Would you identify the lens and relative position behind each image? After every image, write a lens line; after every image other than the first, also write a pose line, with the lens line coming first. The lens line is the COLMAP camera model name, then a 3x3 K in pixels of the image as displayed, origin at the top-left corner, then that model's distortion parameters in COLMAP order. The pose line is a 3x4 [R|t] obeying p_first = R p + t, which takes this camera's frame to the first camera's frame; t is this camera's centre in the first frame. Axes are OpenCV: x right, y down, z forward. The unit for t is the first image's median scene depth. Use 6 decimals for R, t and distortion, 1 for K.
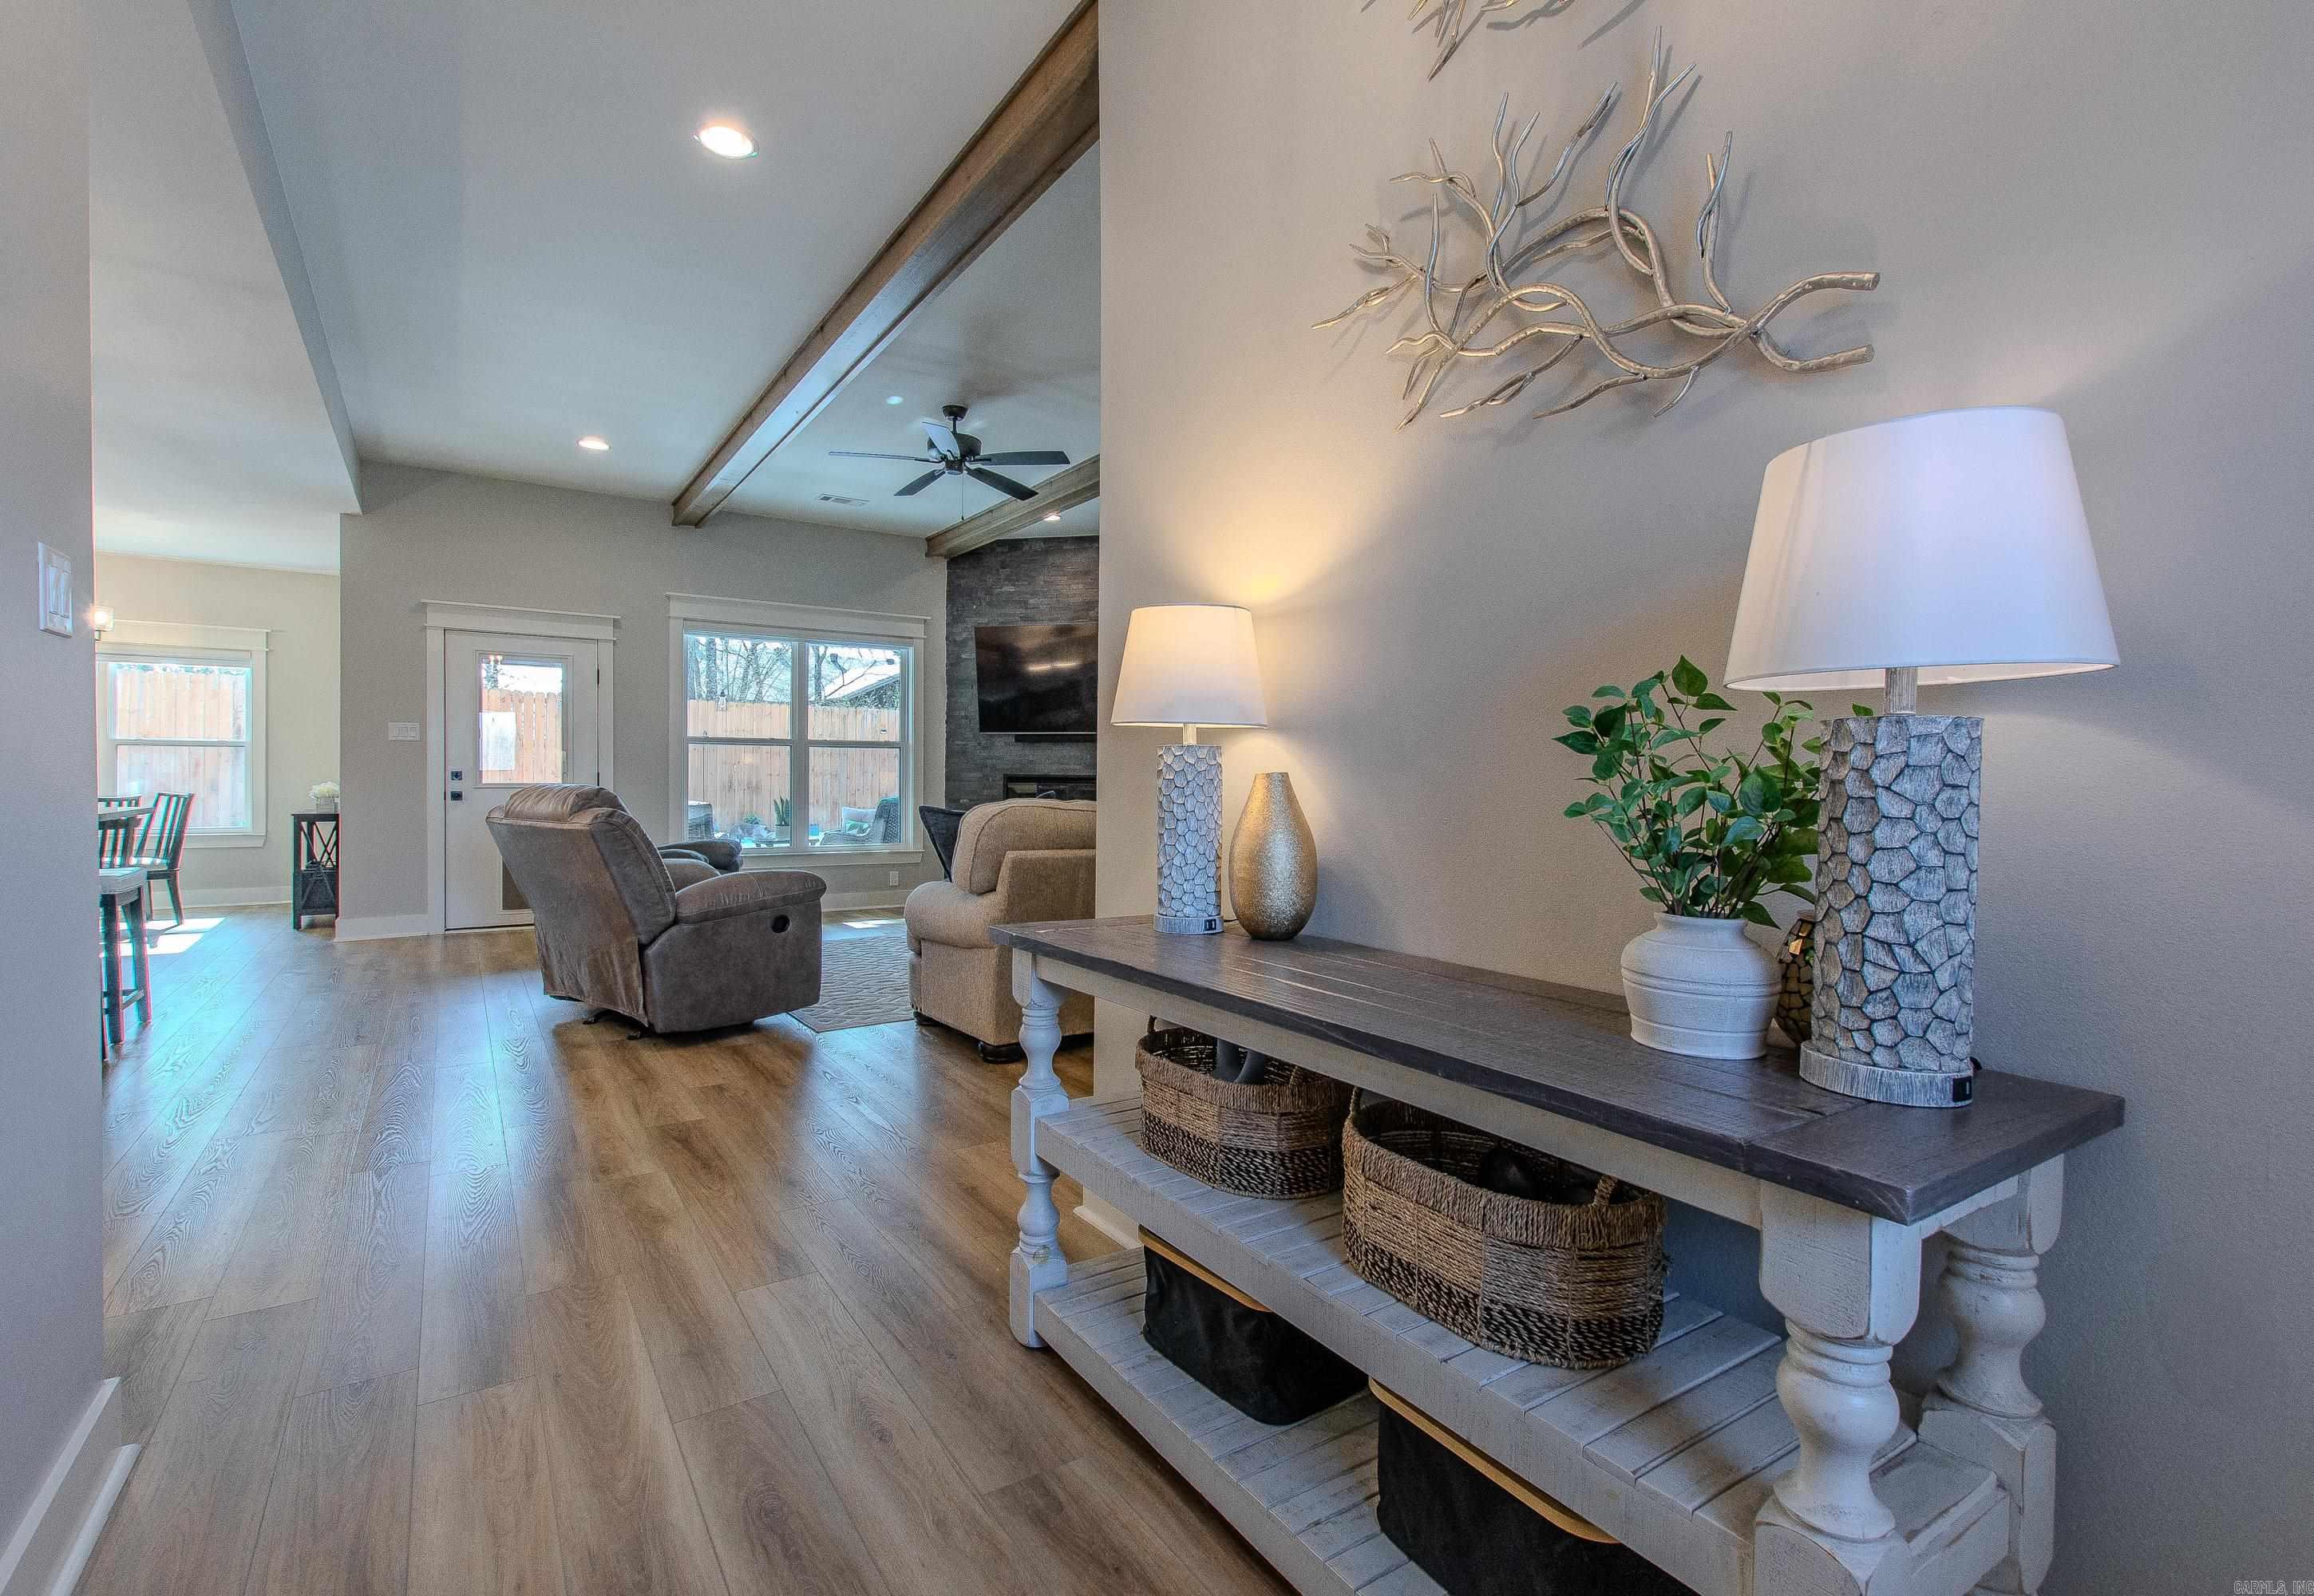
lens RADIAL K [[1043.7, 0, 1133.4], [0, 1043.7, 787.4], [0, 0, 1]] dist [0.003522, 0.000061]
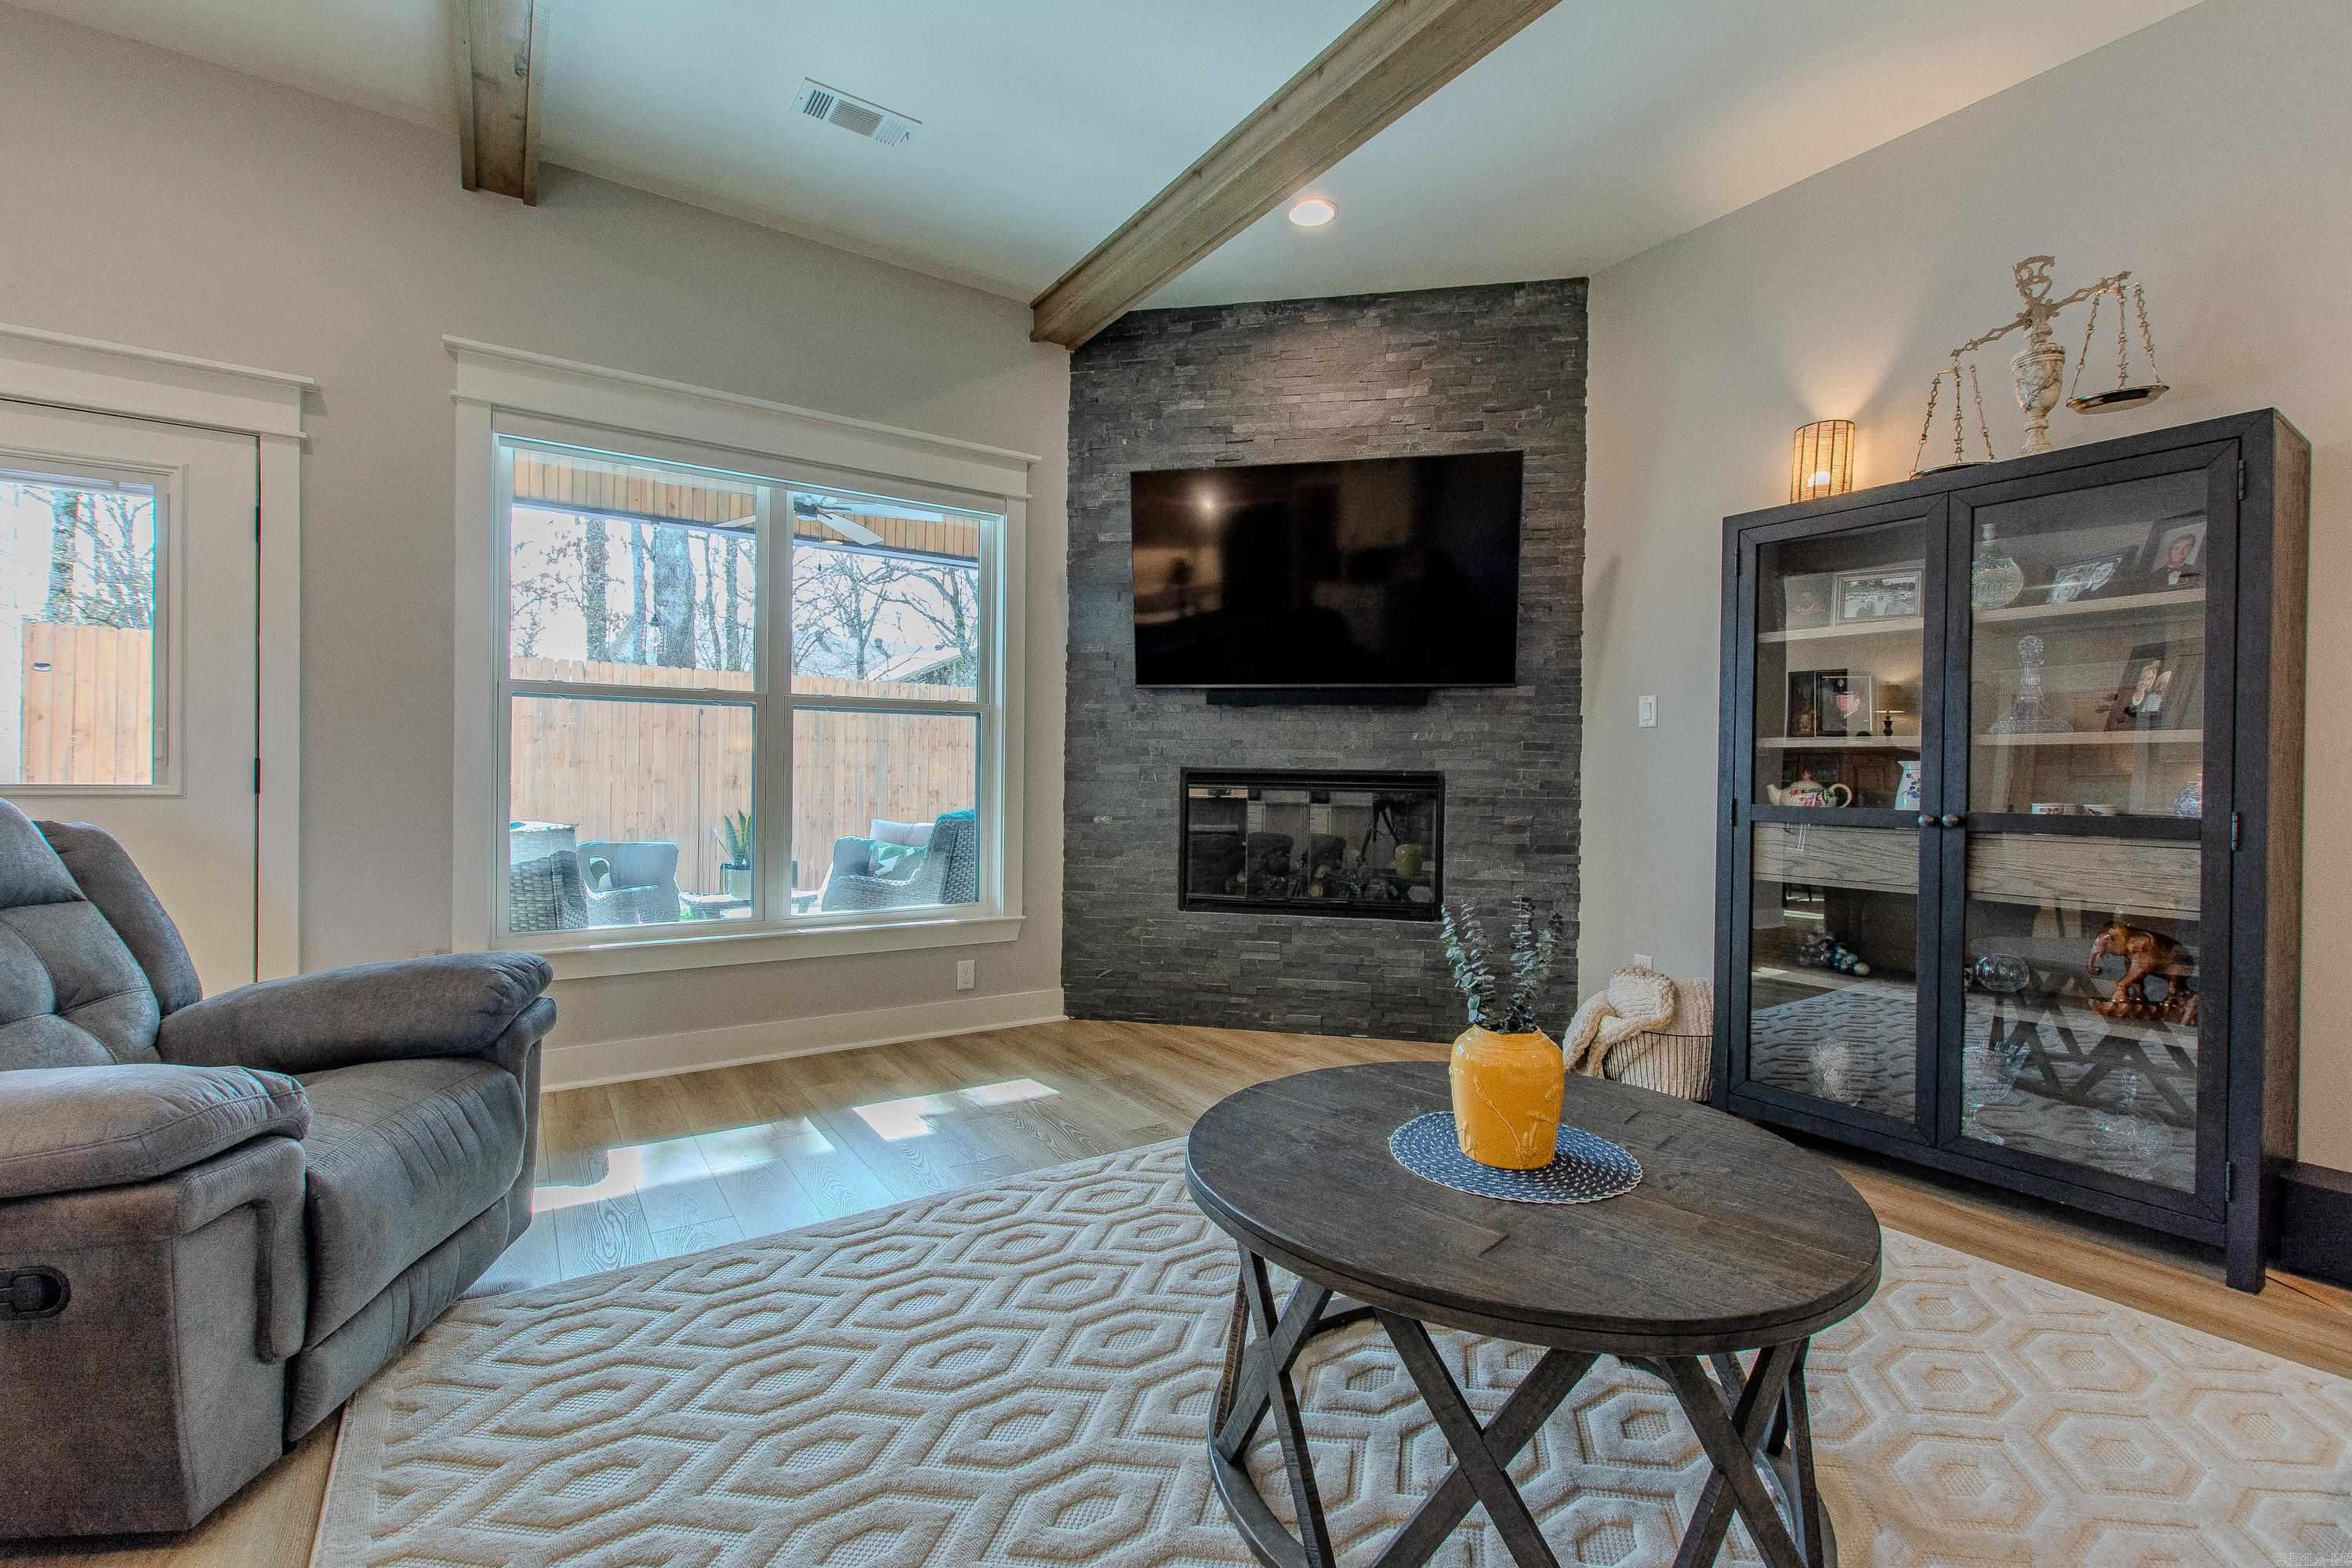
lens RADIAL K [[1014.9, 0, 1186.5], [0, 1014.9, 777.3], [0, 0, 1]] dist [0.007253, -0.003268]
pose [[0.999892, 0.005629, 0.013604, -0.155819], [-0.005575, 0.999976, -0.004038, -0.007038], [-0.013626, 0.003961, 0.999899, 0.610824]]
